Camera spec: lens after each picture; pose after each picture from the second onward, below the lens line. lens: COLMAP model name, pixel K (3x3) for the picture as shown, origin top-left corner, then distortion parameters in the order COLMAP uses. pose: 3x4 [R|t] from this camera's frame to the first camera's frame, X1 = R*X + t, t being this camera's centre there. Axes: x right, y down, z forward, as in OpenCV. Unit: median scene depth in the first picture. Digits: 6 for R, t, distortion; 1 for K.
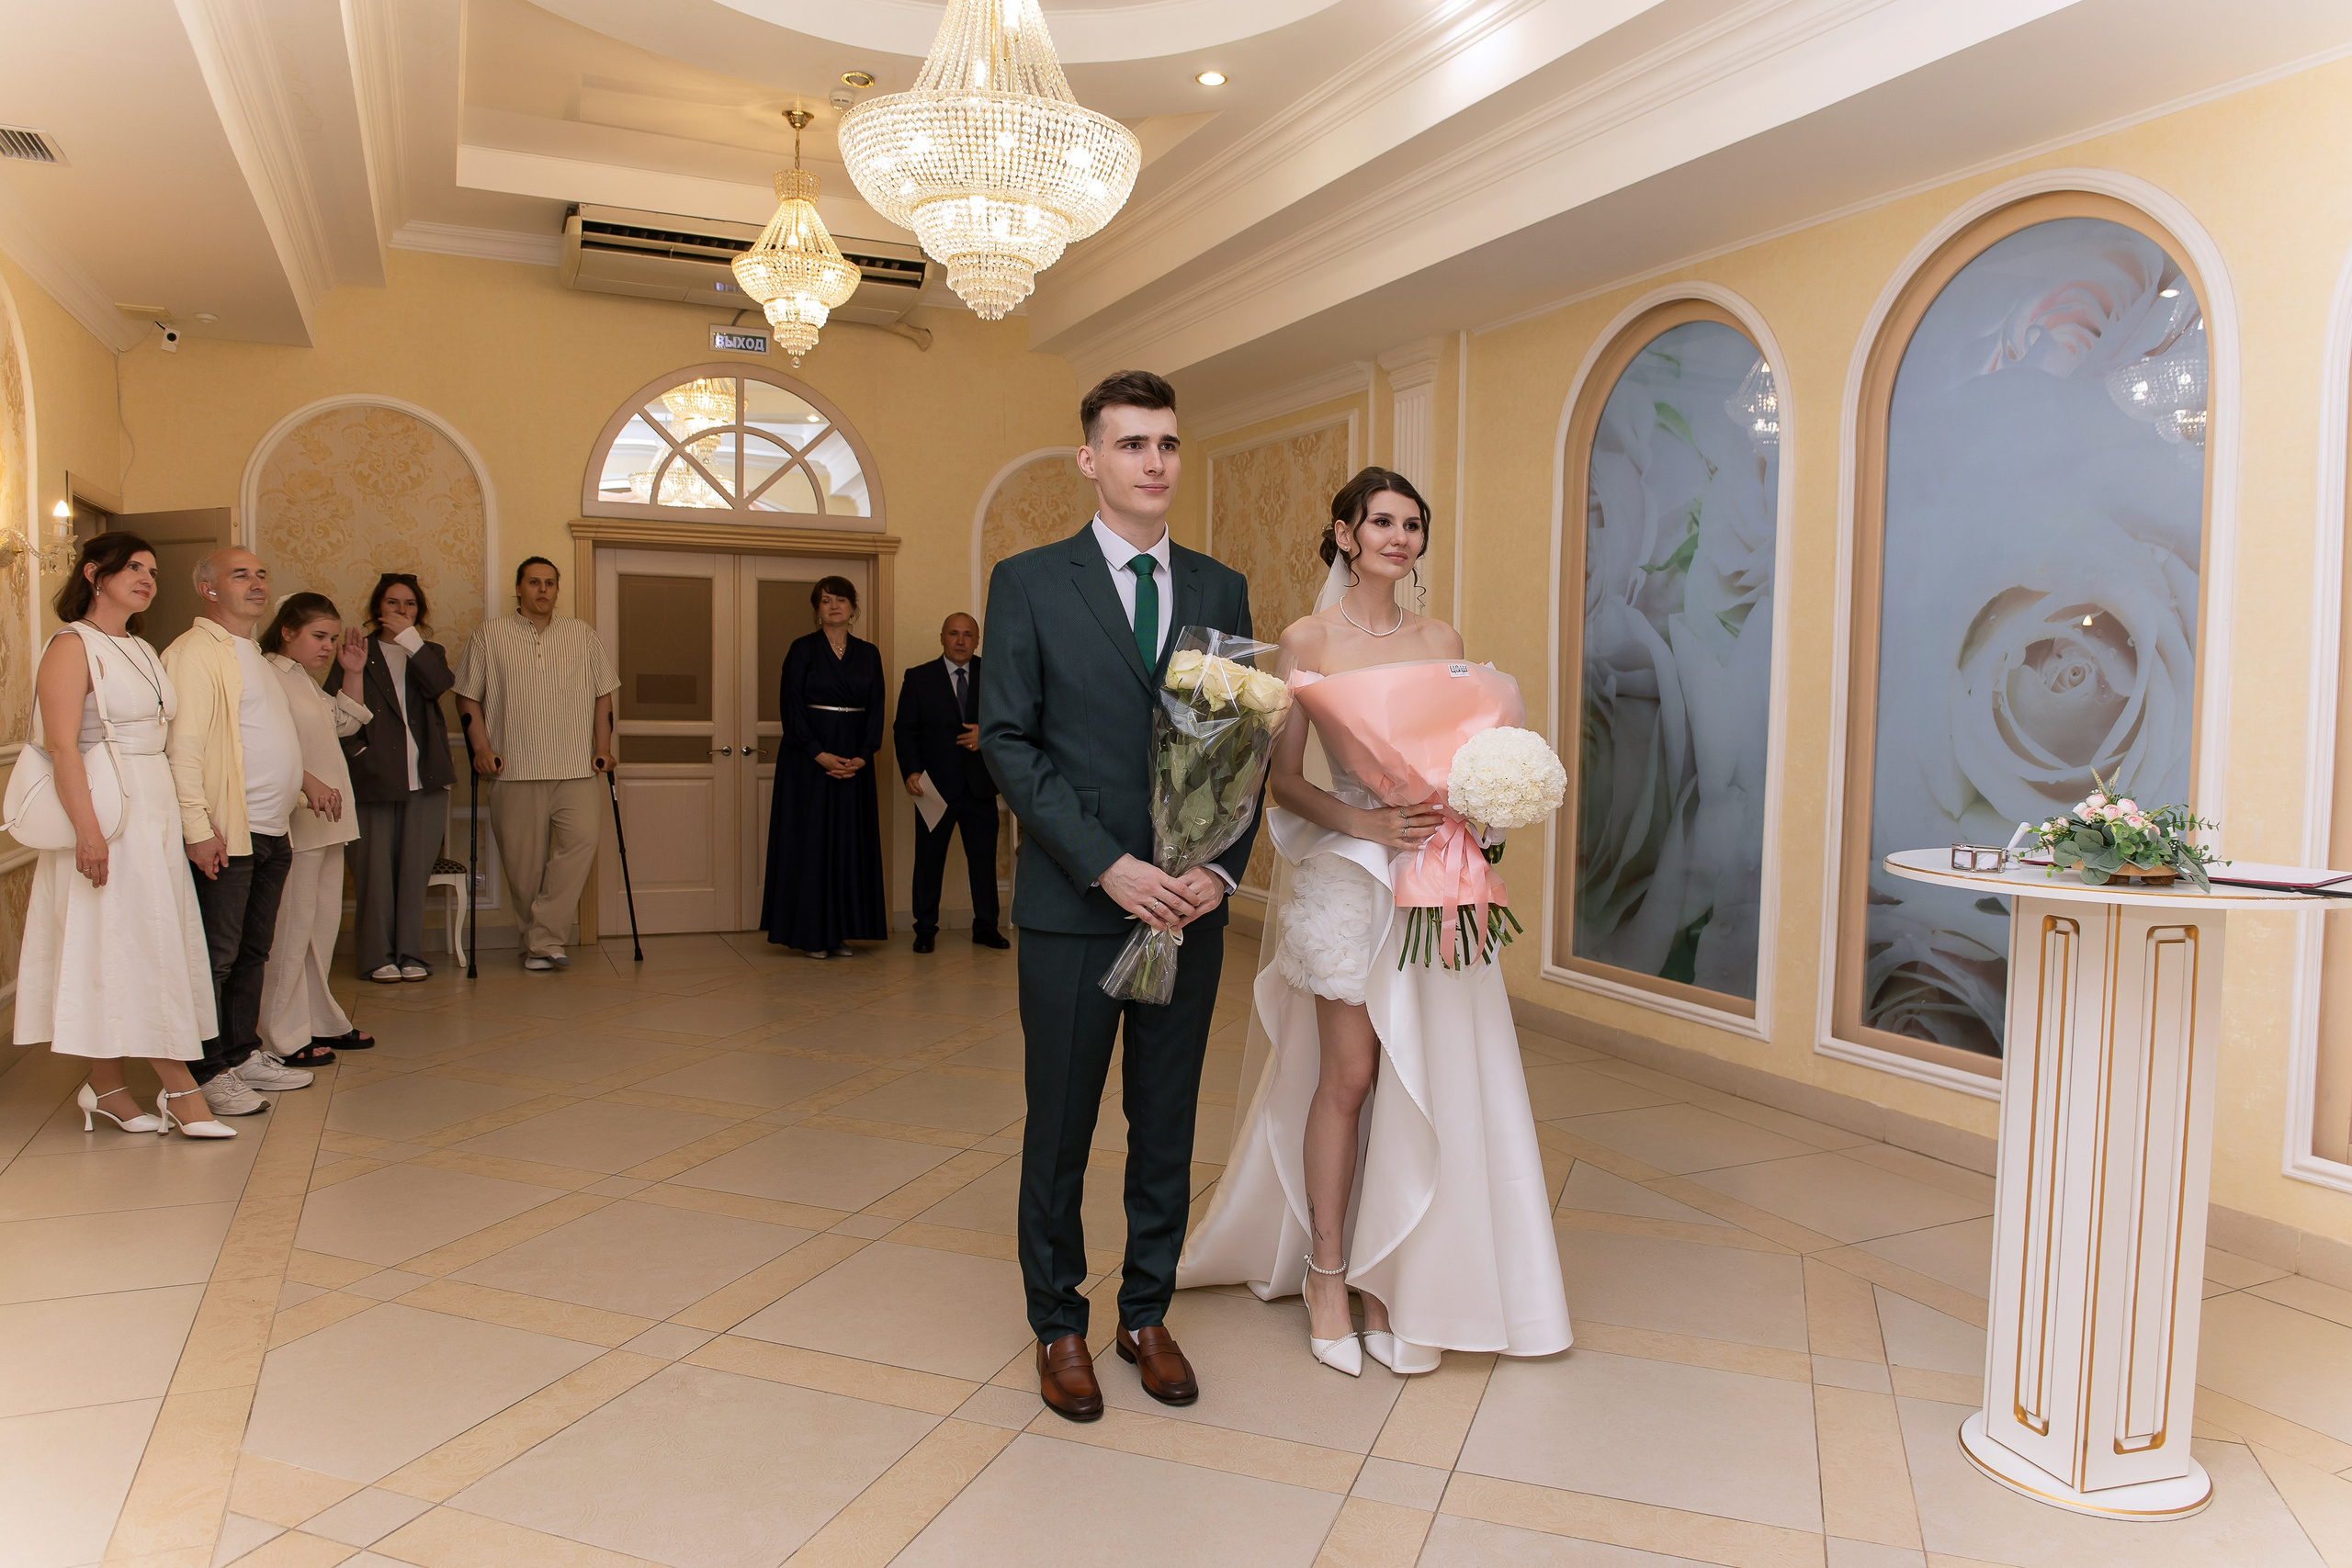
lens RADIAL K [[1510.2, 0, 1179.8], [0, 1510.2, 778.6], [0, 0, 1]] dist [-0.027651, -0.005477]
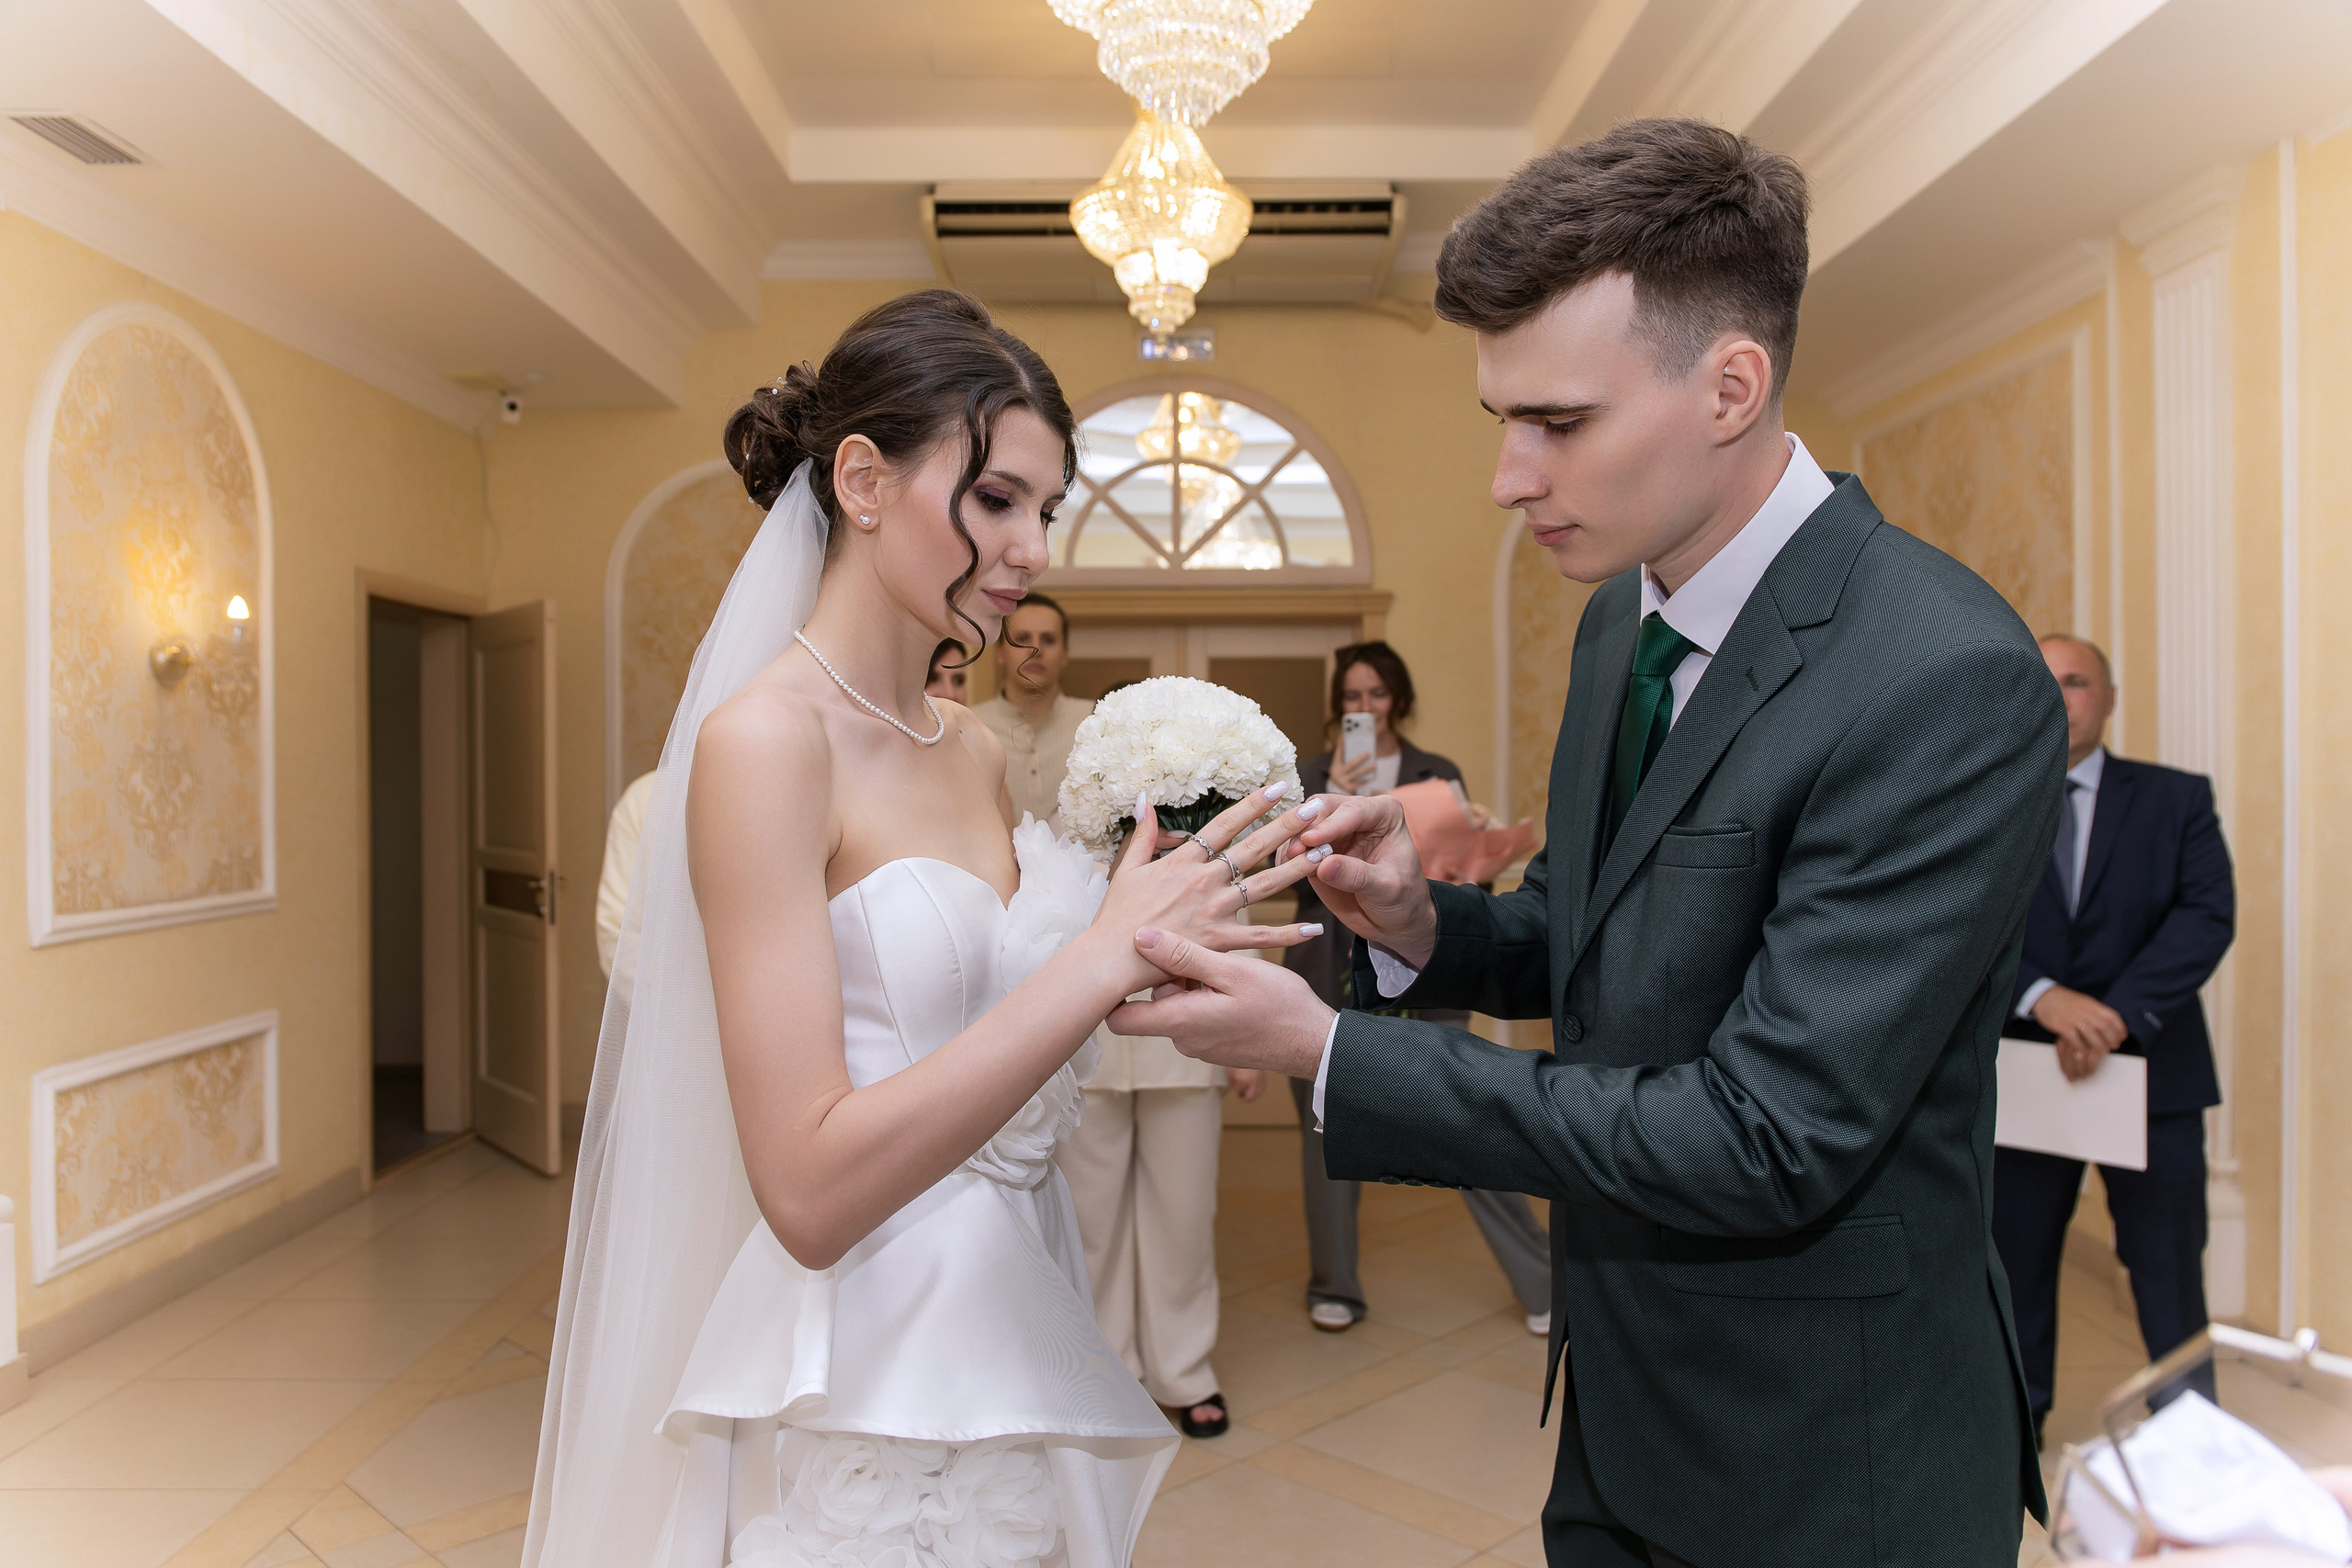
lens RADIAL K [[1645.1, 0, 1212.5], [0, 1645.1, 783.2], [0, 0, 1]] dist [-0.014423, -0.000930]
pose [[0.914482, -0.018754, -0.404191, 0.077804], [-0.003548, 0.998515, -0.054357, -0.035596], [0.404610, 0.051143, 0.913058, 0.361434]]
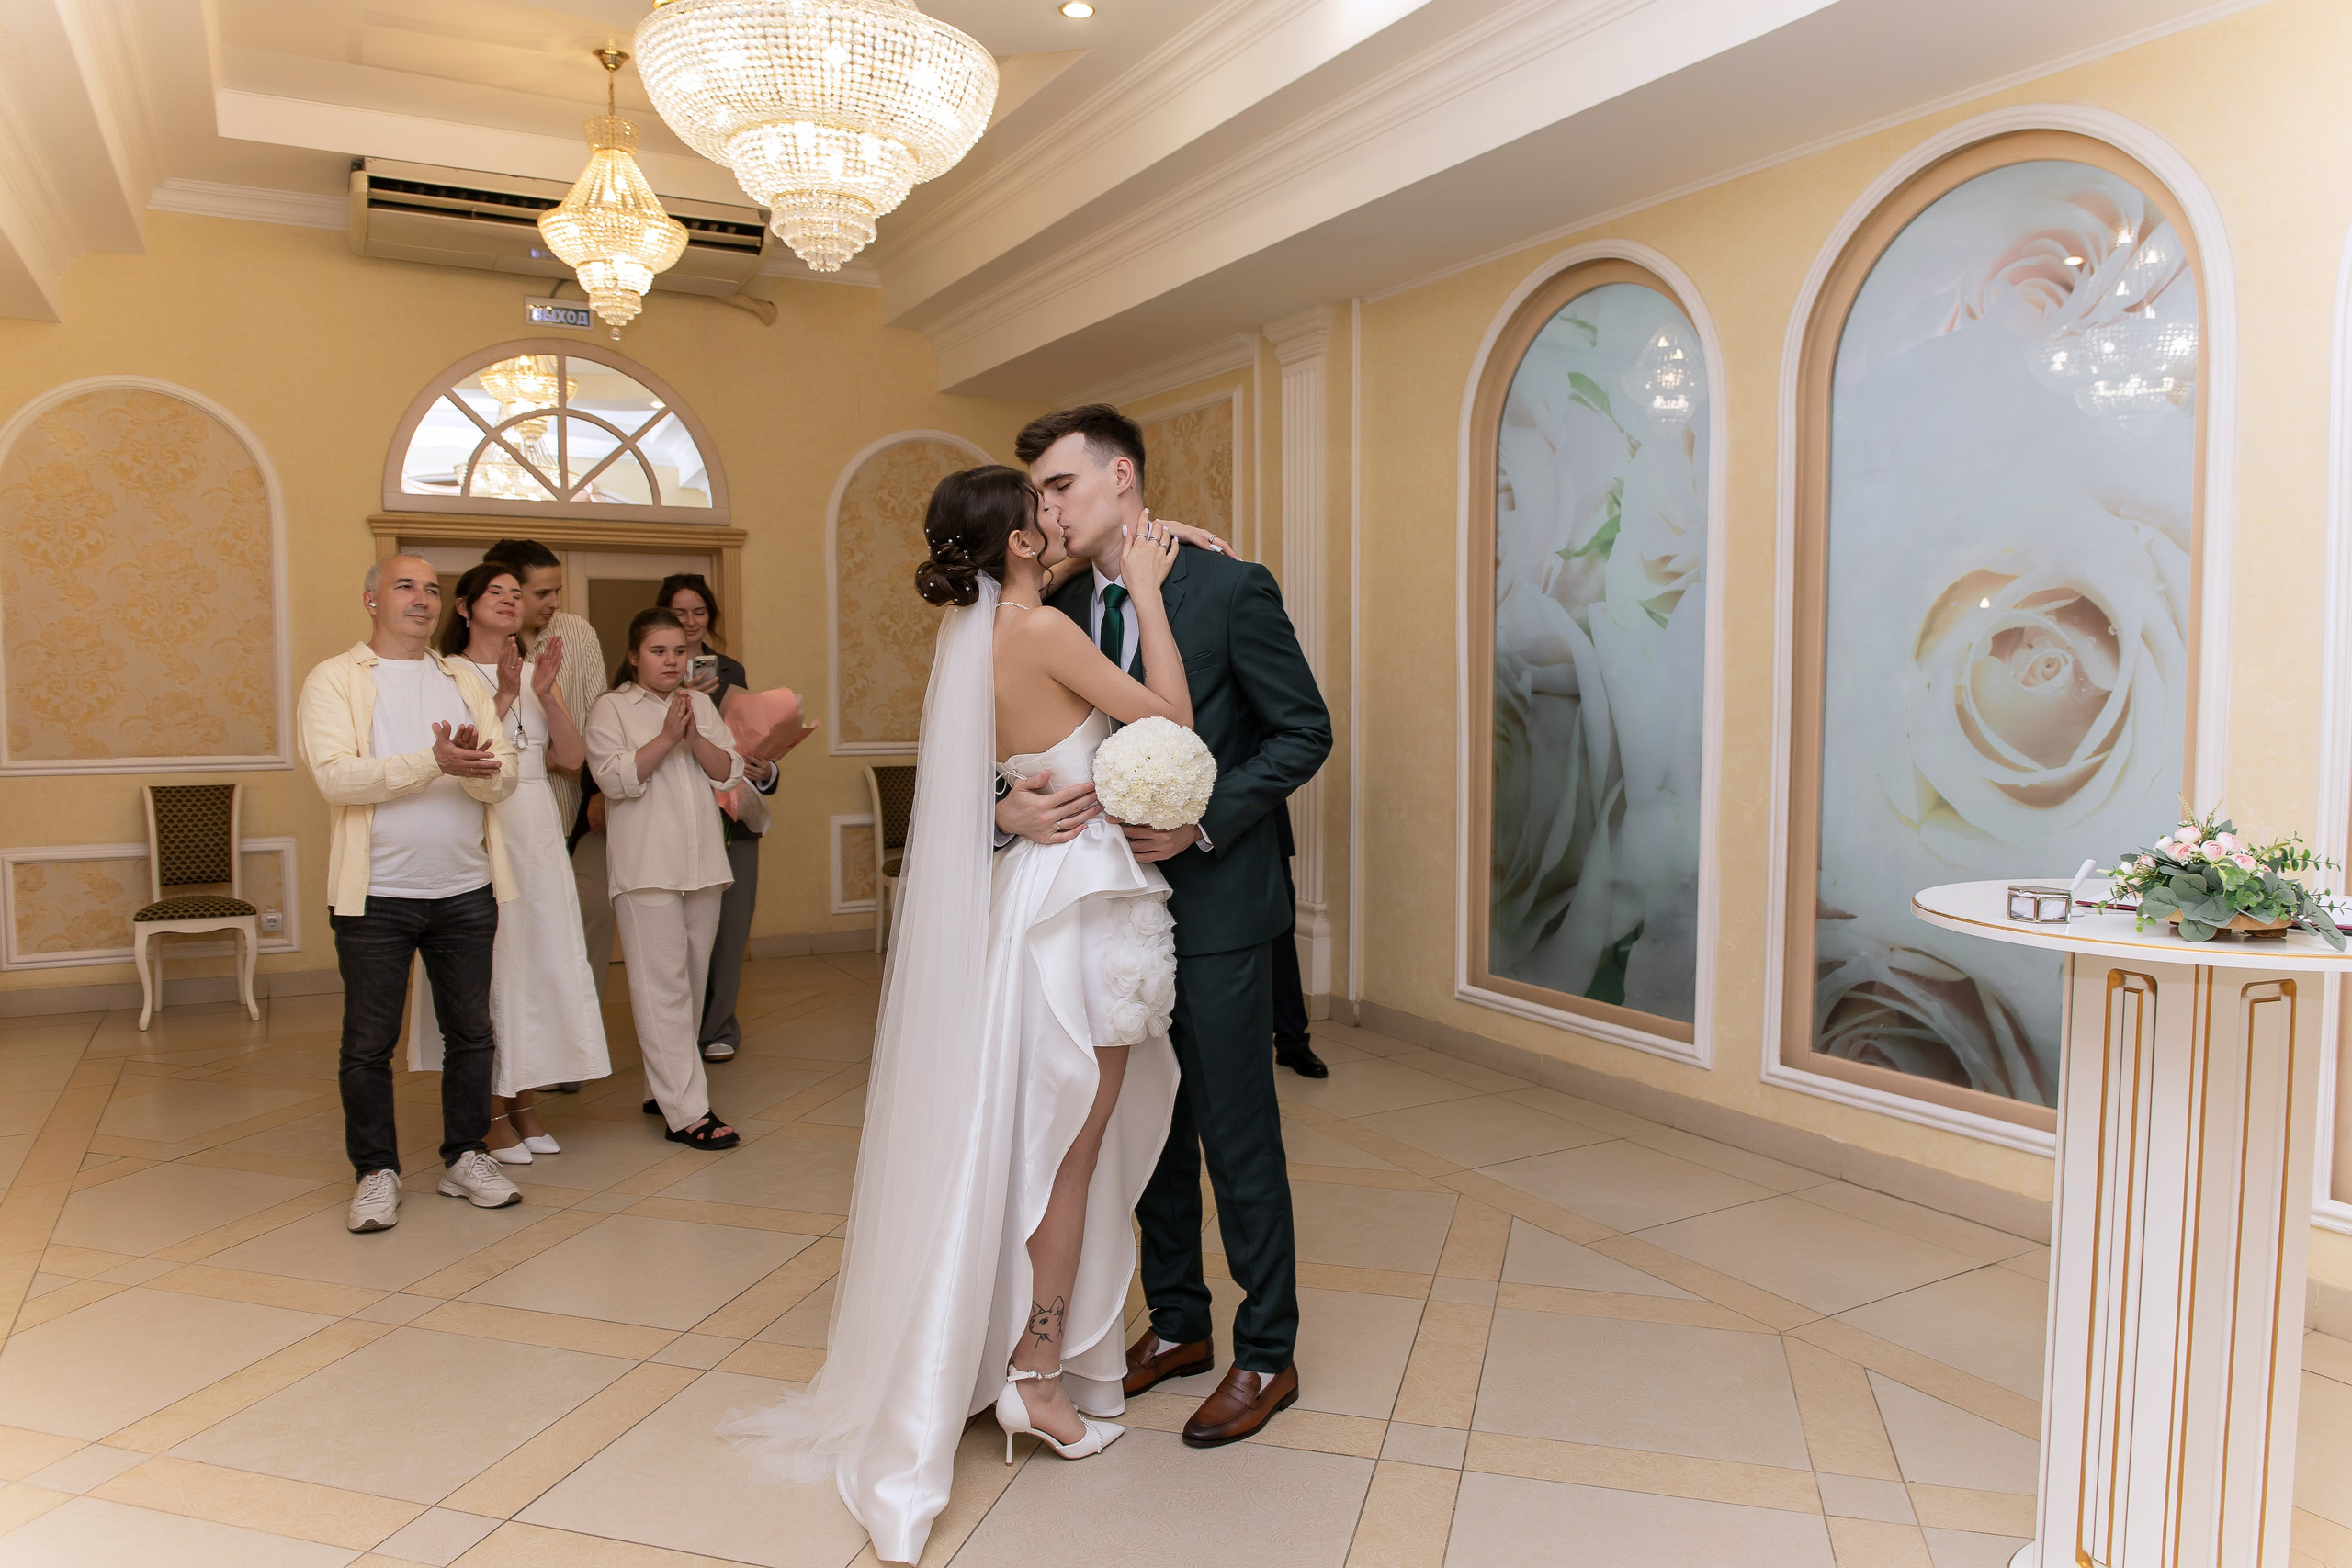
lens RADIAL K [[1509.7, 0, 1167.5], [0, 1509.7, 781.3], [0, 0, 1]] dist [-0.027356, -0.003434]
pose [[0.997117, -0.022977, 0.072315, -0.000248], [0.022351, 0.999705, 0.009459, -0.015119], [-0.072511, -0.007816, 0.997337, 0.100204]]
